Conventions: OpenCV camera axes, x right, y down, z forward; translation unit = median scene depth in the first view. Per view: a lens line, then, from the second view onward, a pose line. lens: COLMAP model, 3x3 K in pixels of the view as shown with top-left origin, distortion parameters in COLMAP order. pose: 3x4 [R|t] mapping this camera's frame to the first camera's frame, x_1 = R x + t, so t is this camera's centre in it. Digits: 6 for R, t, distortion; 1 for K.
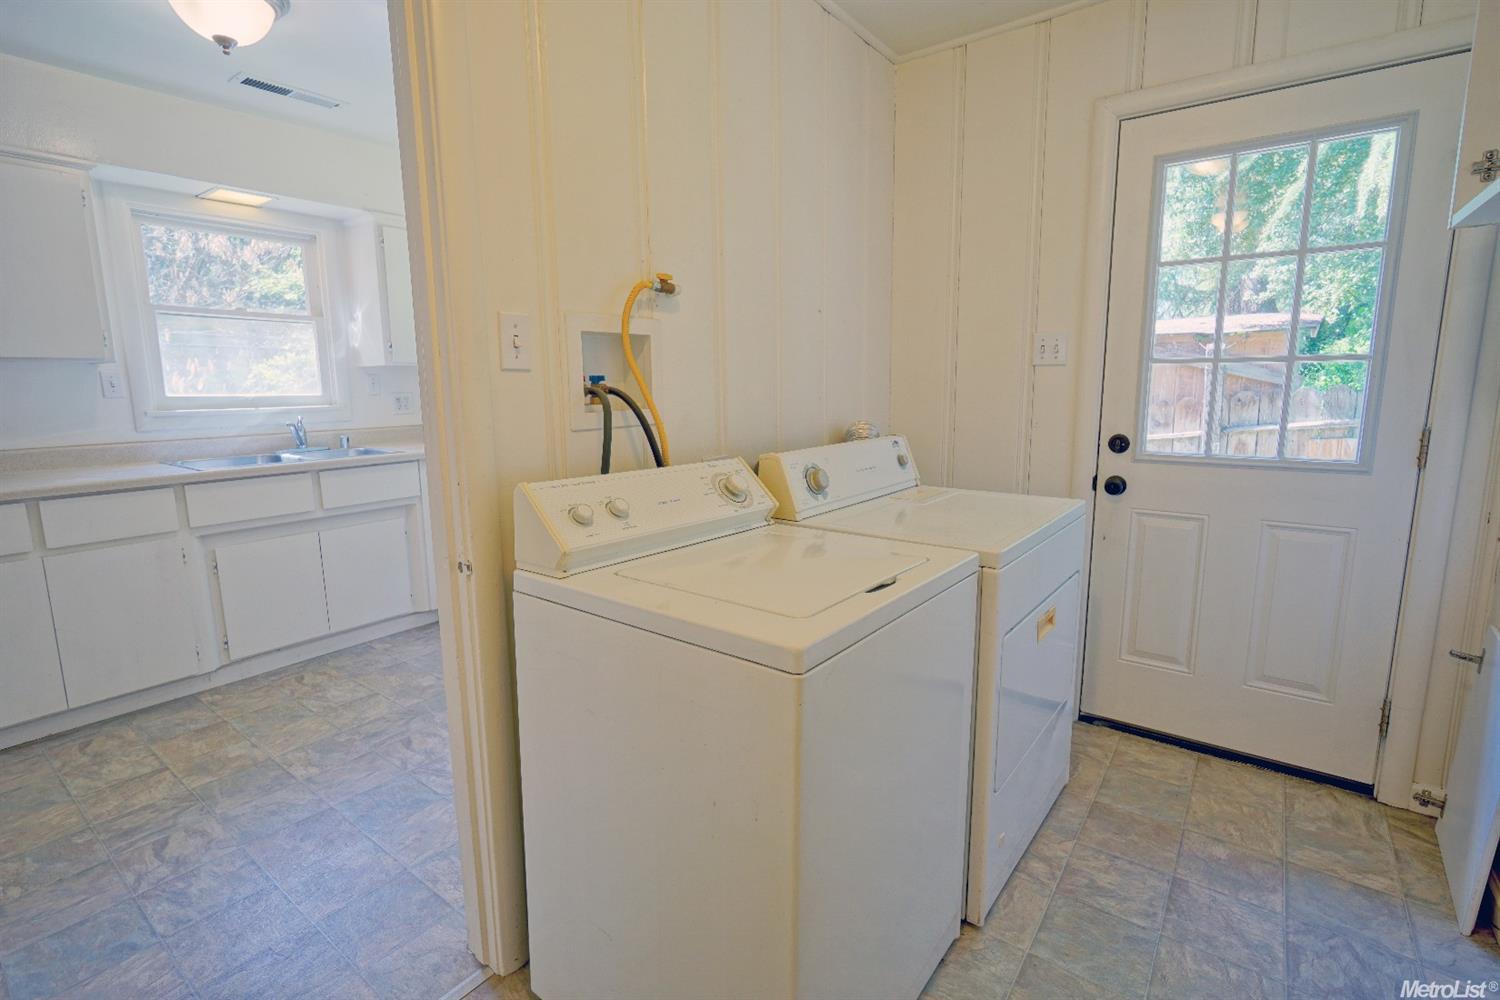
lens RADIAL K [[701.0, 0, 750.2], [0, 701.0, 490.3], [0, 0, 1]] dist [0.003711, -0.000606]
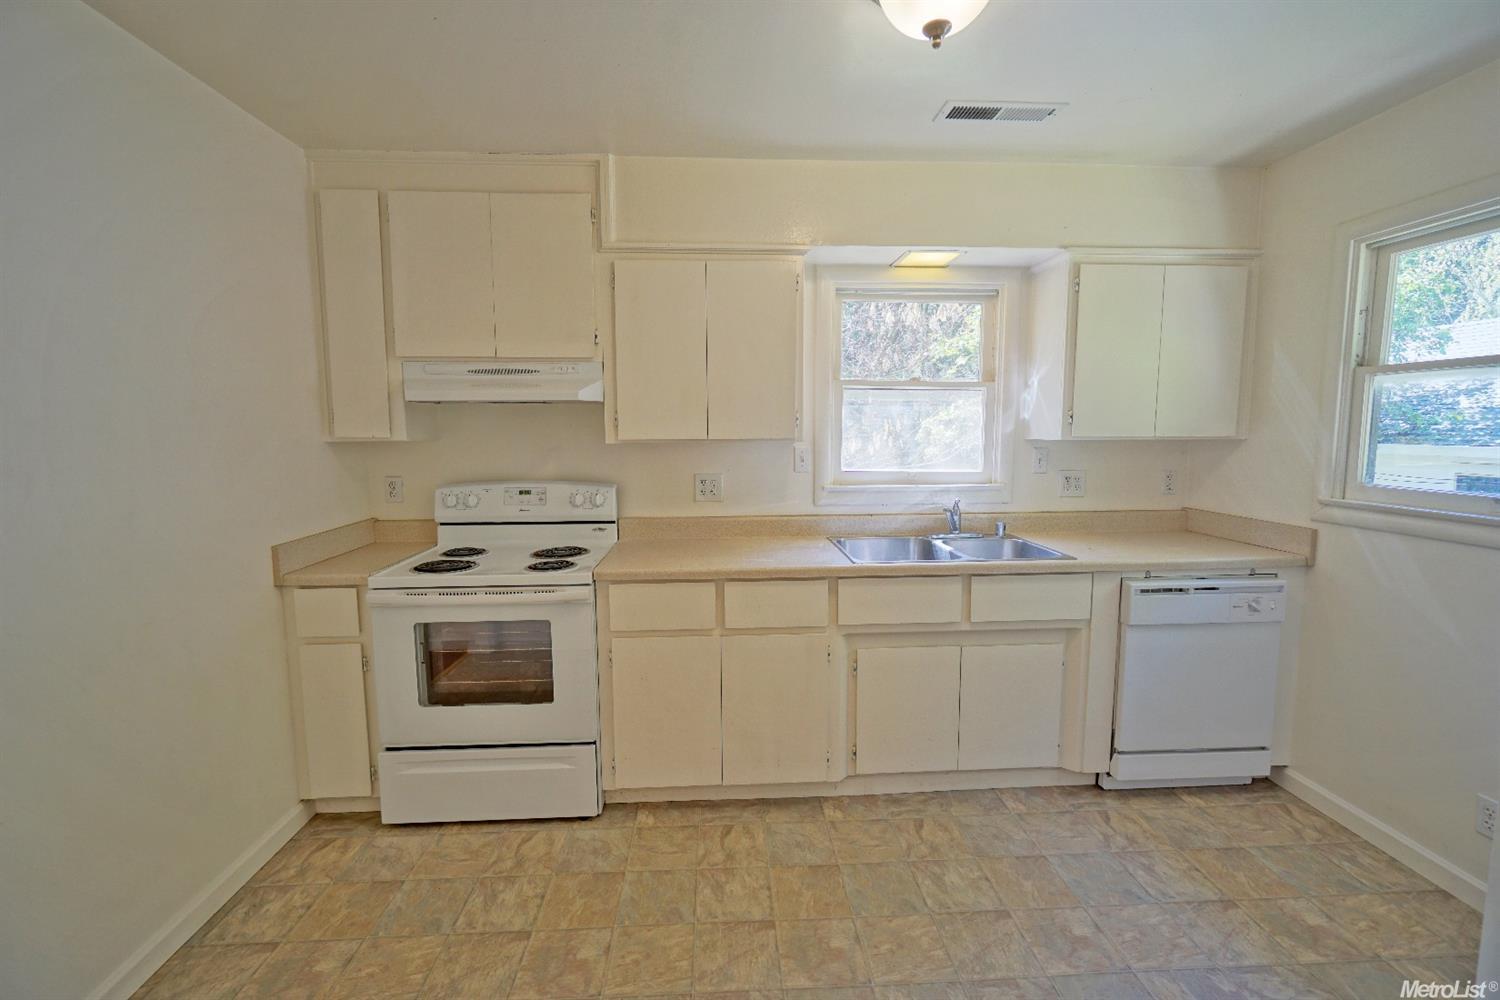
lens RADIAL K [[649.3, 0, 745.2], [0, 649.3, 491.2], [0, 0, 1]] dist [-0.007914, 0.003235]
pose [[0.640825, 0.085110, -0.762955, -0.222670], [-0.120565, 0.992660, 0.009469, -0.101206], [0.758161, 0.085917, 0.646383, 0.316144]]
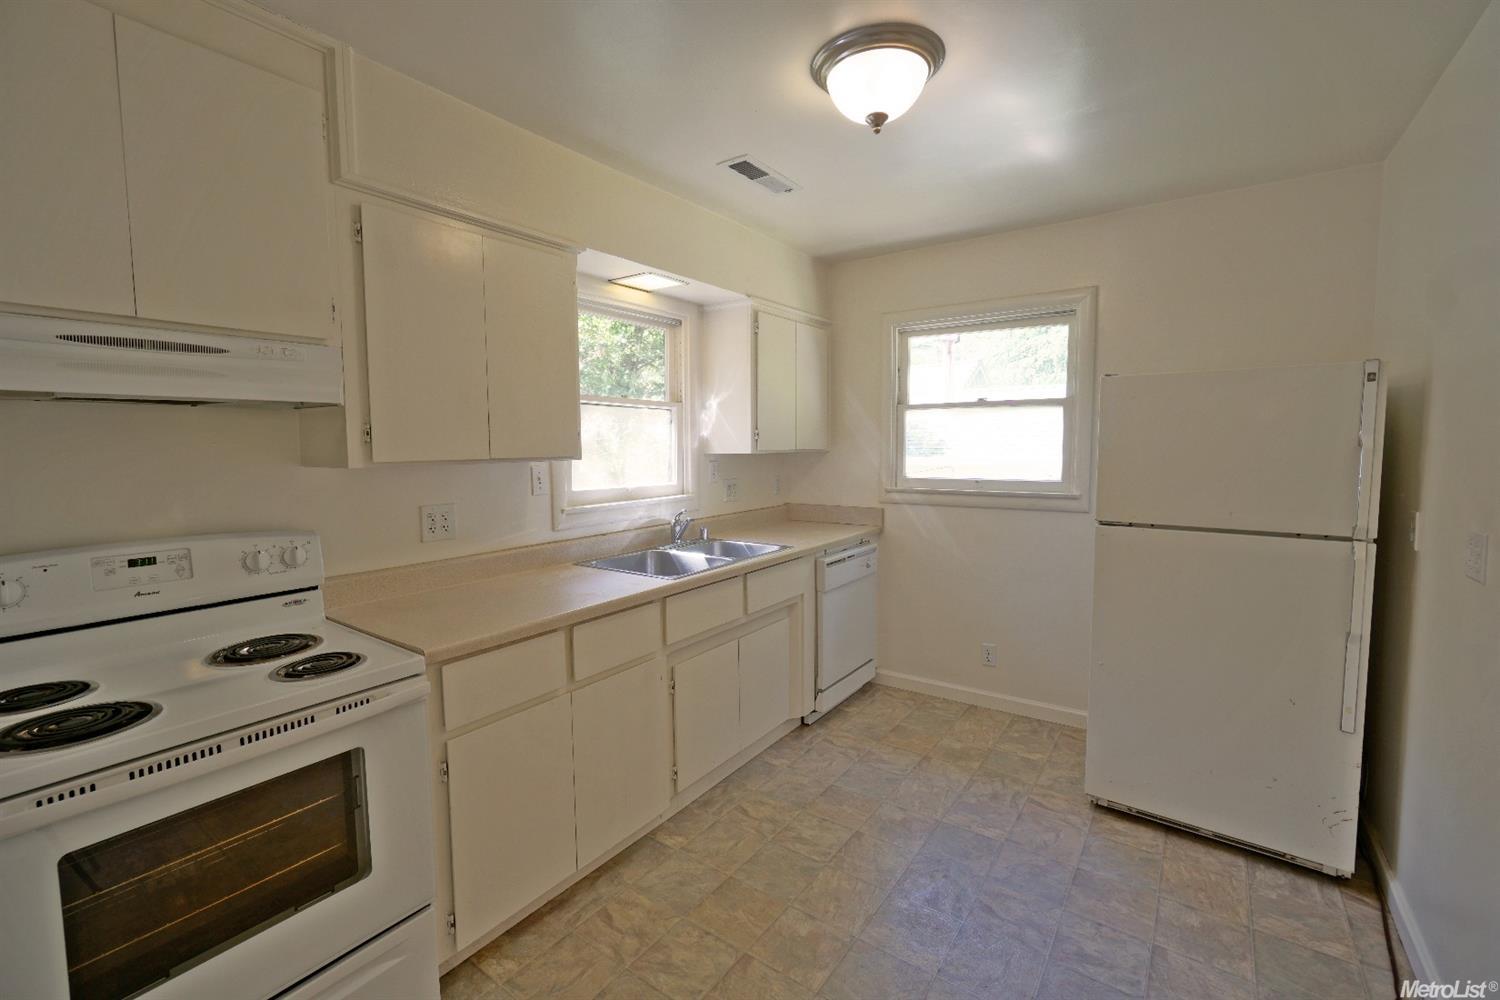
lens RADIAL K [[649.3, 0, 751.5], [0, 649.3, 492.2], [0, 0, 1]] dist [-0.007914, 0.003235]
pose [[0.999668, 0.000317, 0.025758, -0.642615], [0.001661, 0.997051, -0.076722, -0.068994], [-0.025706, 0.076739, 0.996720, 0.149747]]
